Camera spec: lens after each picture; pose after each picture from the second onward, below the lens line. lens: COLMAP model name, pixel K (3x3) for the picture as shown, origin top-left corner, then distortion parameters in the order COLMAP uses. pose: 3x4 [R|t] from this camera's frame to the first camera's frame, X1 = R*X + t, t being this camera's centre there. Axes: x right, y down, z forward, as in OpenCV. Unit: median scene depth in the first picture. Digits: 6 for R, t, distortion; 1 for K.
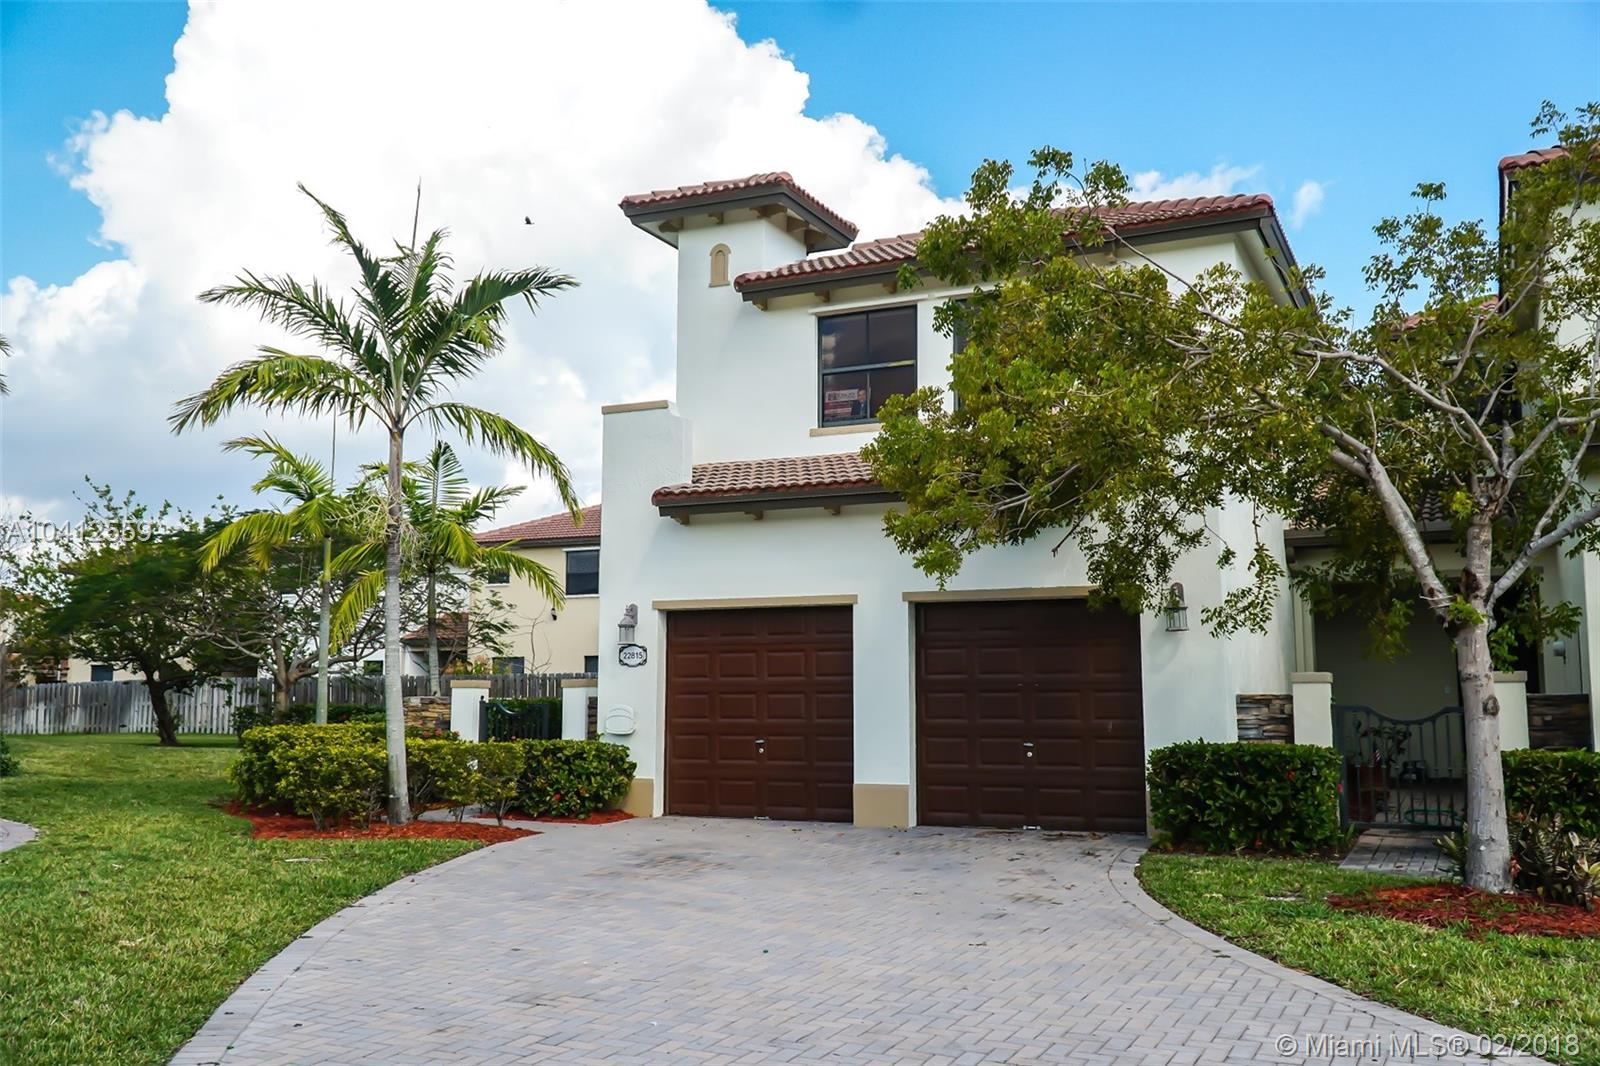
lens RADIAL K [[1436.2, 0, 799.4], [0, 1436.2, 544.0], [0, 0, 1]] dist [0.020491, -0.002279]
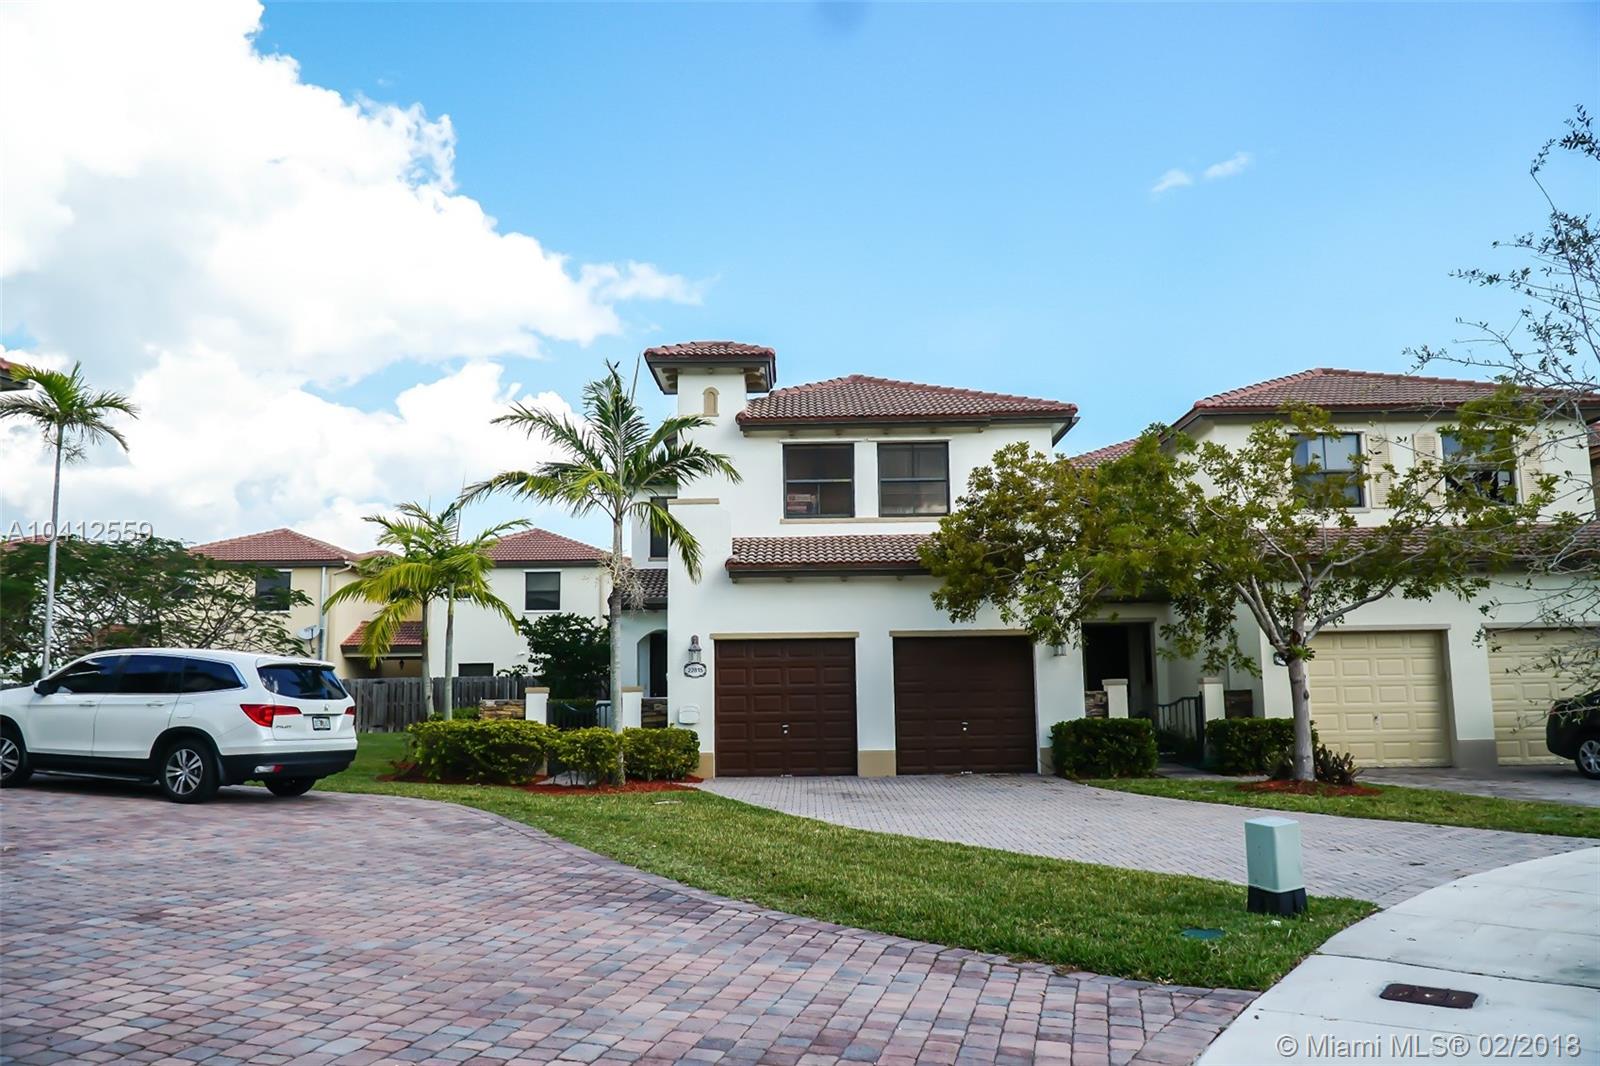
lens RADIAL K [[1254.1, 0, 799.6], [0, 1254.1, 523.3], [0, 0, 1]] dist [-0.011780, -0.000622]
pose [[0.903654, 0.047553, 0.425615, -0.599571], [-0.034280, 0.998659, -0.038795, -0.027956], [-0.426889, 0.020468, 0.904072, -0.227617]]
